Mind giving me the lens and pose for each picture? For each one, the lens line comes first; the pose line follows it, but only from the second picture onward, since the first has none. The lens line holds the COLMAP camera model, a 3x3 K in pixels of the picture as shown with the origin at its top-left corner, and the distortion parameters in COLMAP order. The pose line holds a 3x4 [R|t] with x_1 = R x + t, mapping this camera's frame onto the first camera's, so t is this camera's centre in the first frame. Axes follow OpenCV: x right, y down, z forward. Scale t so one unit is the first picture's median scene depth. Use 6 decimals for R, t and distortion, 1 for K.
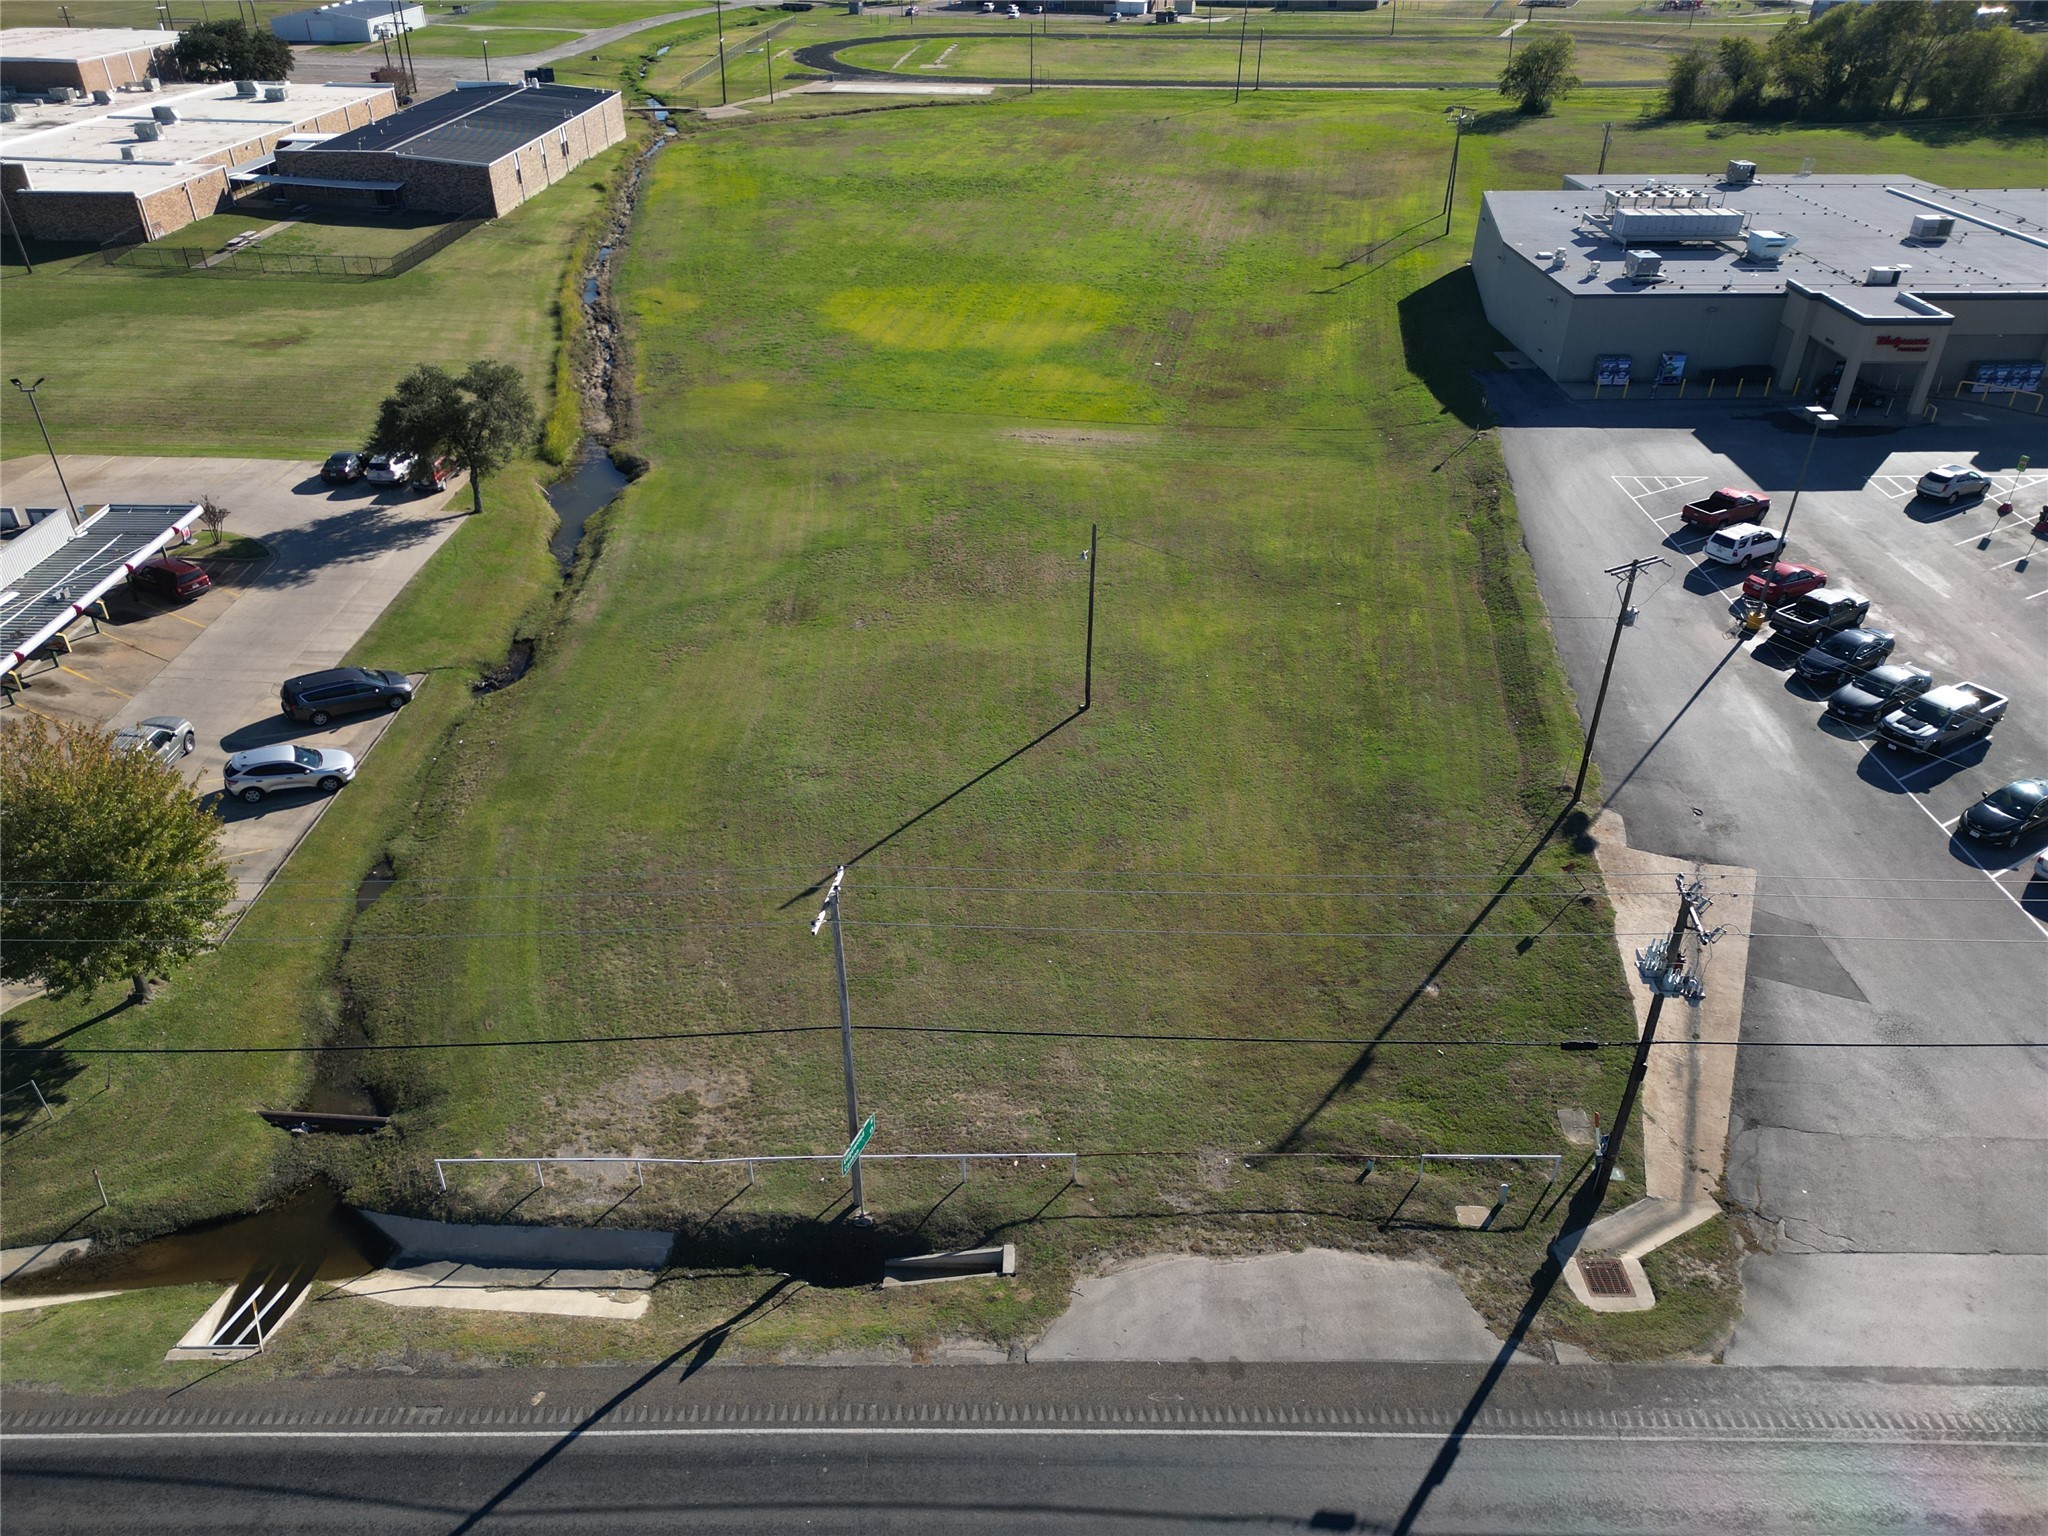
lens RADIAL K [[1431.4, 0, 1018.3], [0, 1431.4, 761.6], [0, 0, 1]] dist [0.080114, -0.075271]
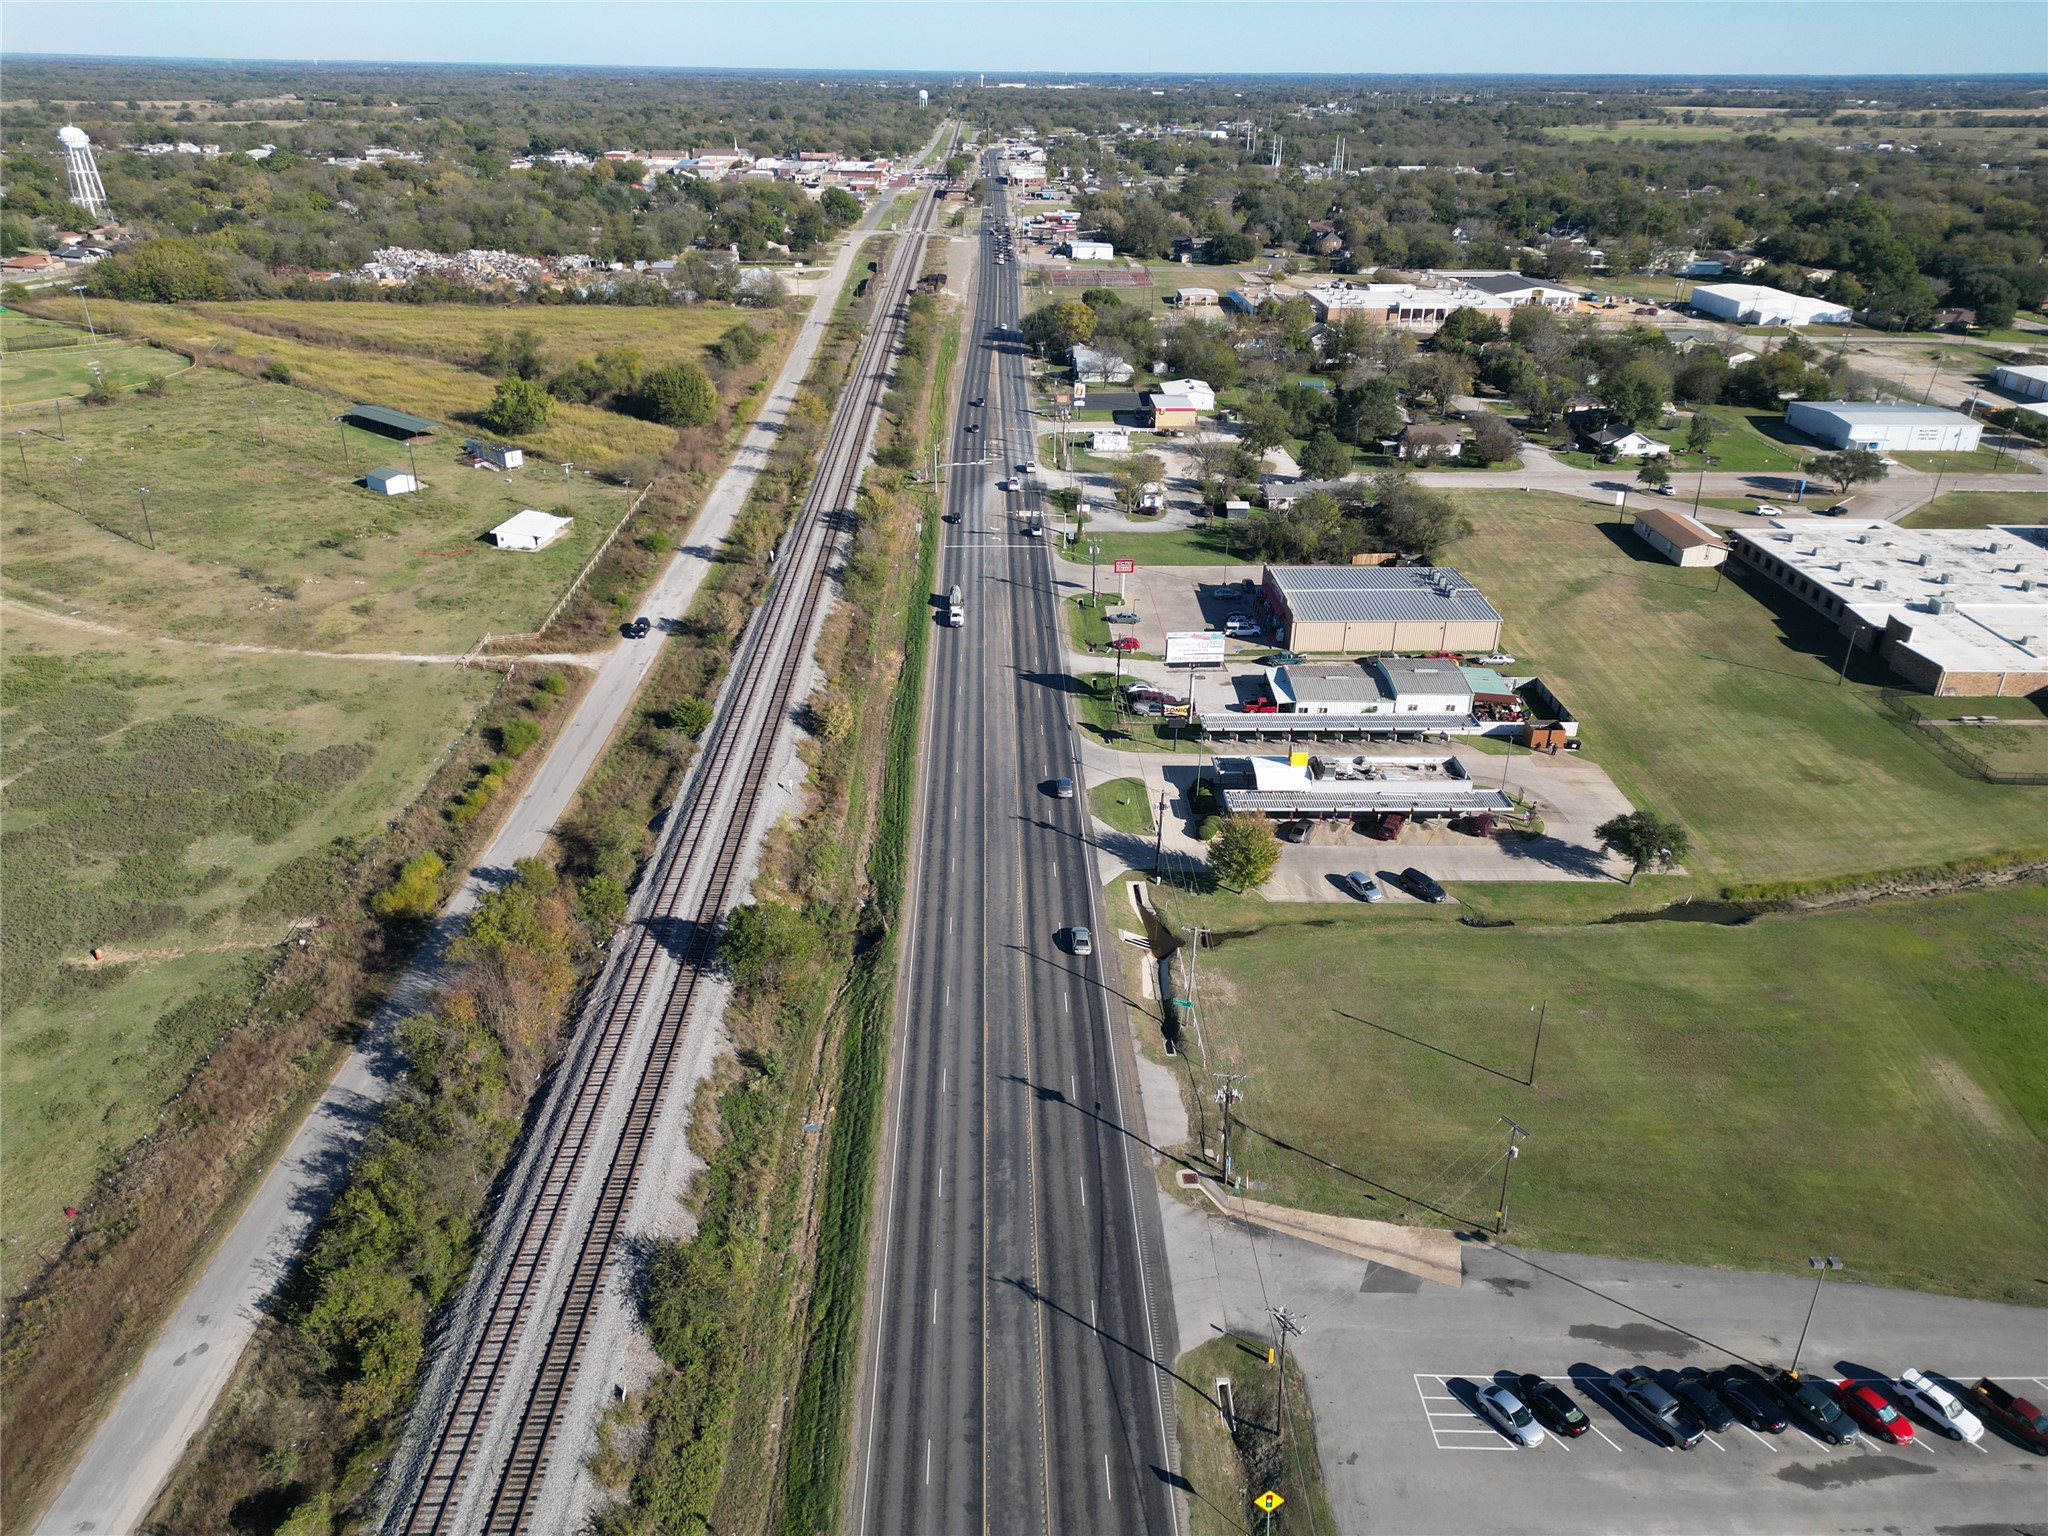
lens RADIAL K [[1423.1, 0, 1018.5], [0, 1423.1, 769.4], [0, 0, 1]] dist [0.087286, -0.084425]
pose [[0.022968, 0.433347, -0.900934, 1.330602], [-0.537301, 0.765309, 0.354414, -0.568298], [0.843077, 0.475933, 0.250416, -0.218739]]
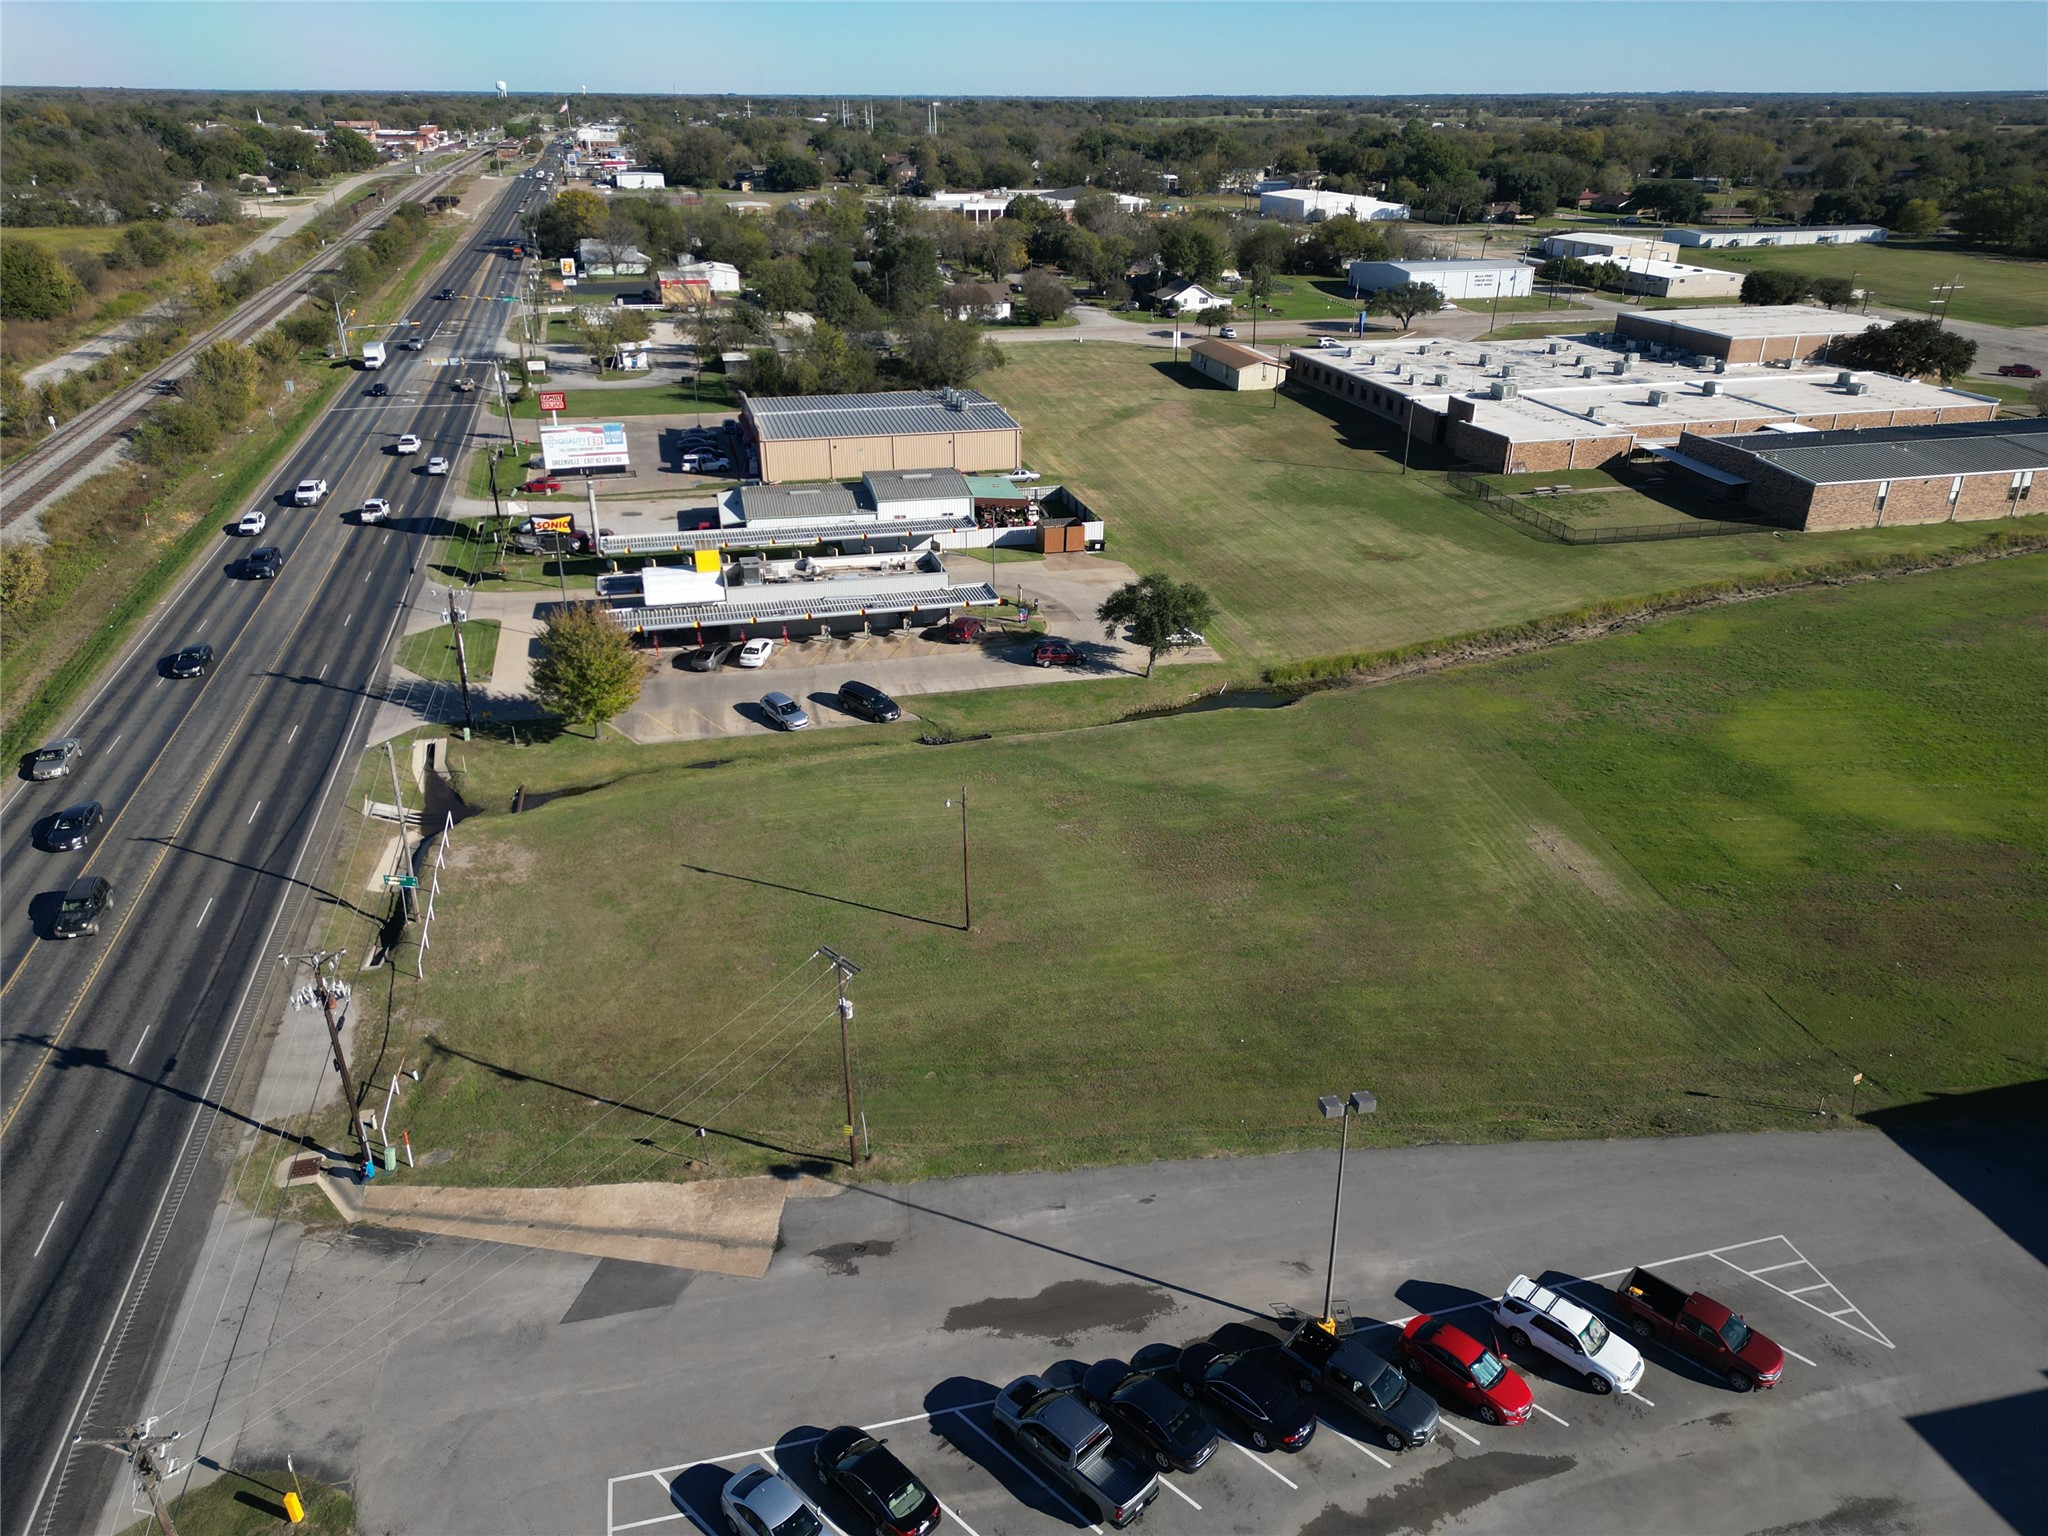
lens RADIAL K [[1426.7, 0, 1019.0], [0, 1426.7, 767.2], [0, 0, 1]] dist [0.081073, -0.074877]
pose [[0.256502, 0.404396, -0.877879, 0.898482], [-0.513748, 0.826380, 0.230564, -0.382829], [0.818700, 0.391868, 0.419725, 0.394424]]
